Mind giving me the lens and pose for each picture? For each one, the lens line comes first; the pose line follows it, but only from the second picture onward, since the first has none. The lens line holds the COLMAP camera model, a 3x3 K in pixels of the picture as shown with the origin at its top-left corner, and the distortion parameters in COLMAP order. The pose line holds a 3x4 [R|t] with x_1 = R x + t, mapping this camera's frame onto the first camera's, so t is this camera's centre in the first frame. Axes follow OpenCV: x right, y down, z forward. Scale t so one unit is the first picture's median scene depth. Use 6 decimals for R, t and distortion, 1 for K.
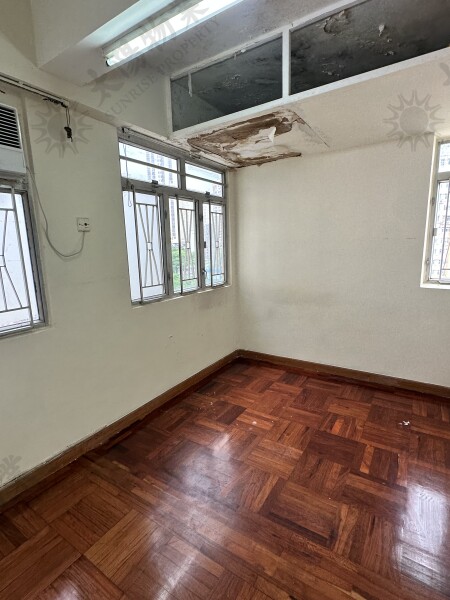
lens RADIAL K [[303.2, 0, 225.0], [0, 303.2, 300.0], [0, 0, 1]] dist [0.002180, -0.000314]
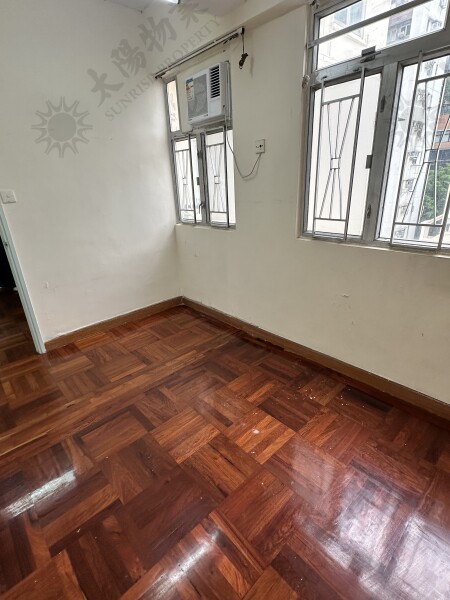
lens RADIAL K [[301.9, 0, 206.3], [0, 301.9, 289.2], [0, 0, 1]] dist [0.027110, -0.000967]
pose [[-0.267264, 0.381383, -0.884939, 0.637117], [-0.105685, 0.901205, 0.420311, -0.191110], [0.957810, 0.205859, -0.200554, 0.962241]]
